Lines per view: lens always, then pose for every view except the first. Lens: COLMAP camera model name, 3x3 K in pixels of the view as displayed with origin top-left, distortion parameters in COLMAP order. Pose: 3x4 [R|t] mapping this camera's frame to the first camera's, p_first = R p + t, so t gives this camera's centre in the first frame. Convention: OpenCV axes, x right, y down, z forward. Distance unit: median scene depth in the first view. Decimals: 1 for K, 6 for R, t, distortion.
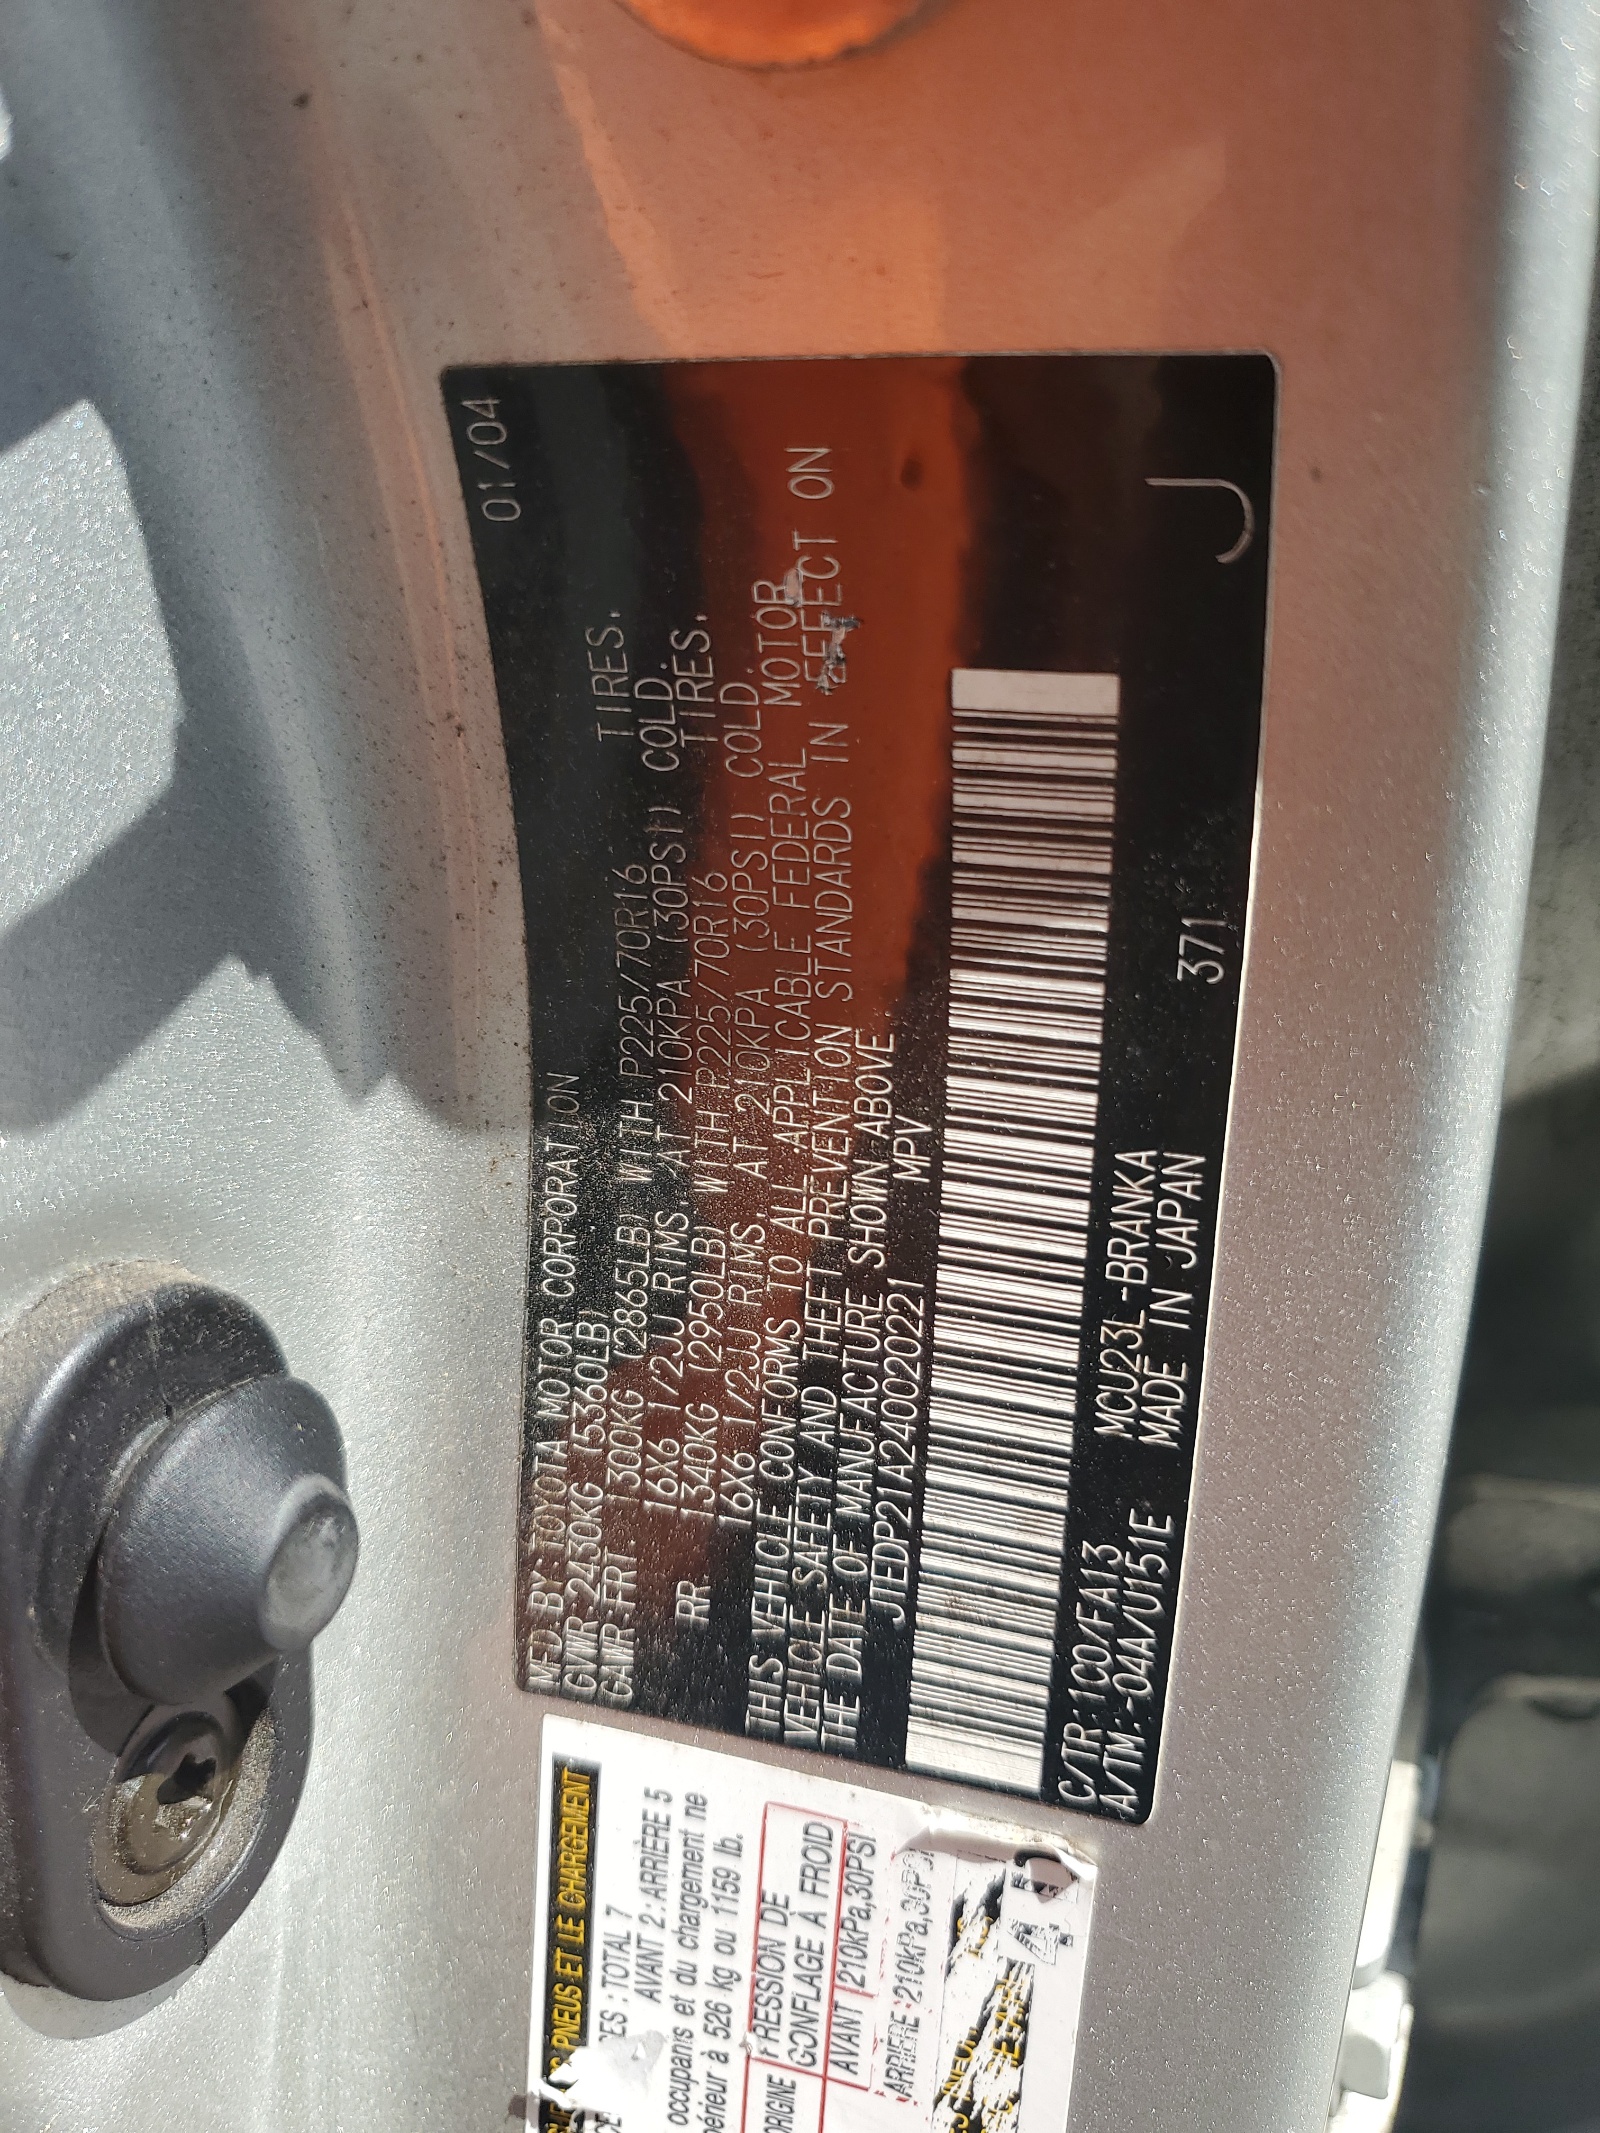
lens RADIAL K [[1609.1, 0, 799.4], [0, 1609.1, 1067.4], [0, 0, 1]] dist [-0.001198, 0.000299]
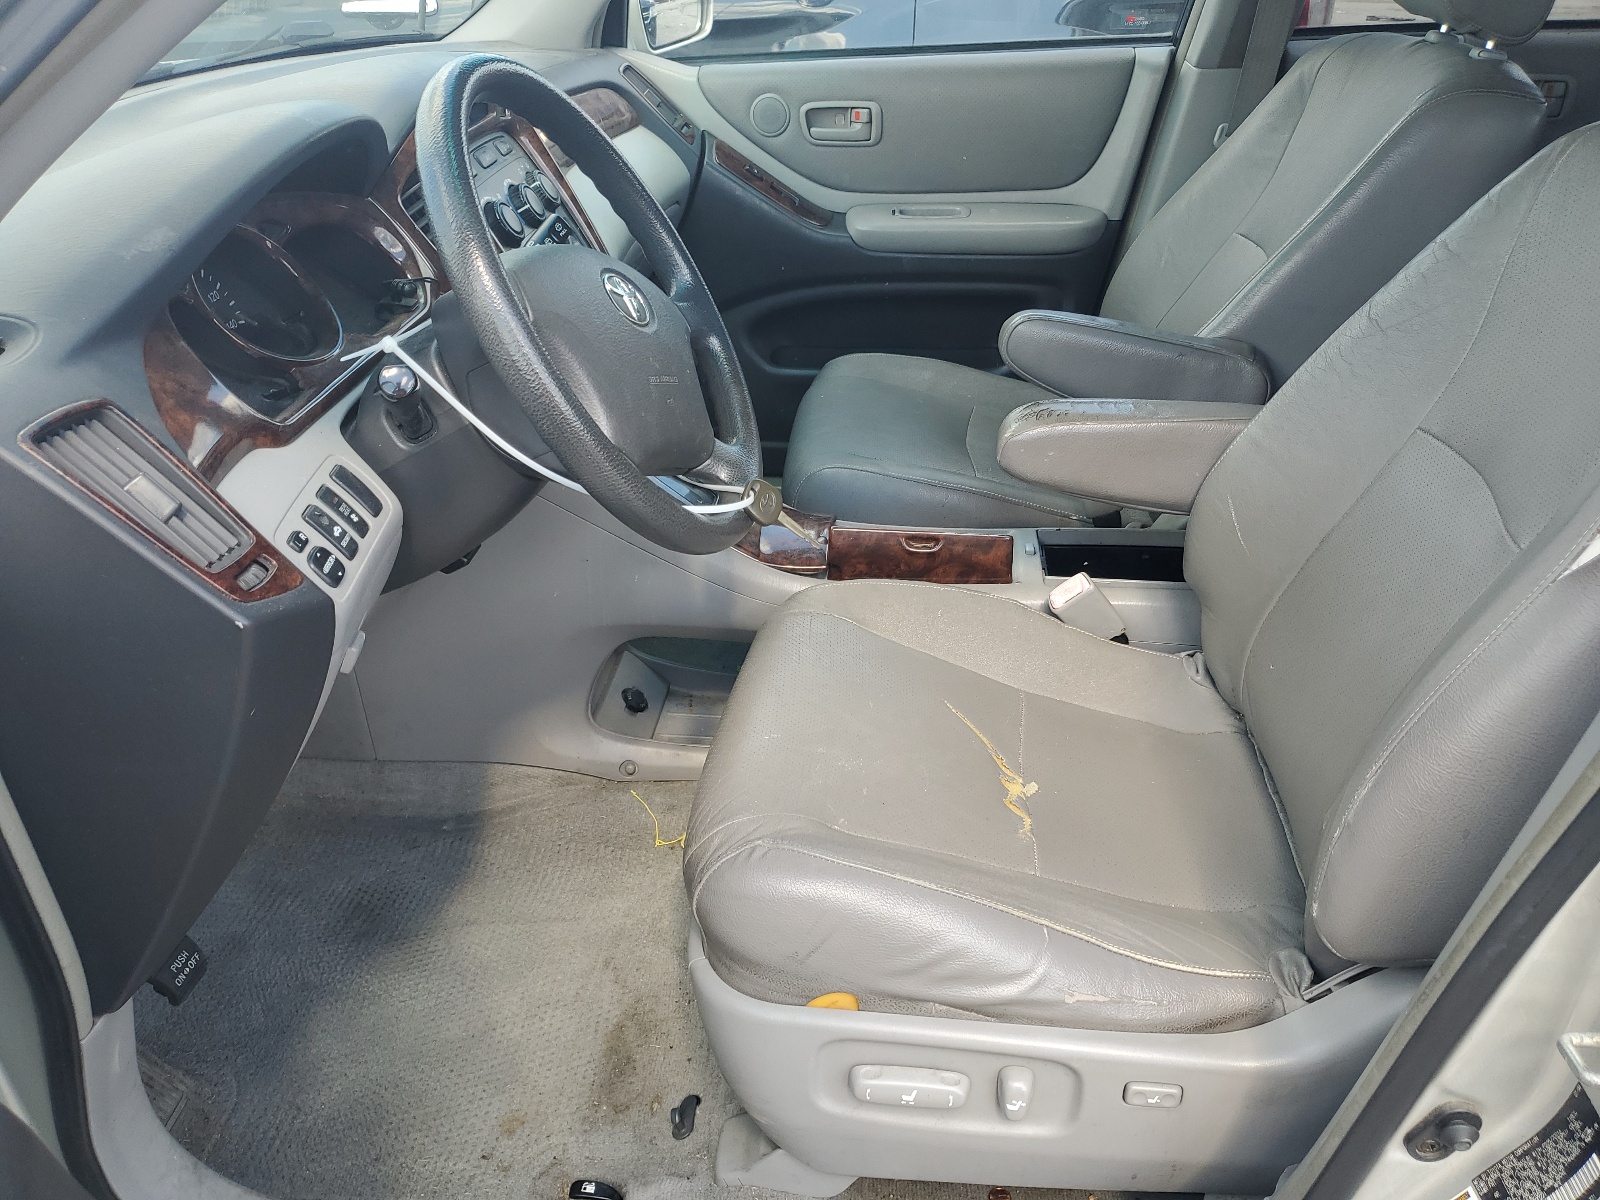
lens RADIAL K [[1207.0, 0, 798.7], [0, 1207.0, 600.9], [0, 0, 1]] dist [-0.001198, 0.000299]
pose [[0.288485, 0.585435, -0.757655, 1.714348], [-0.580993, 0.736003, 0.347486, -1.853284], [0.761068, 0.339948, 0.552460, -5.790688]]
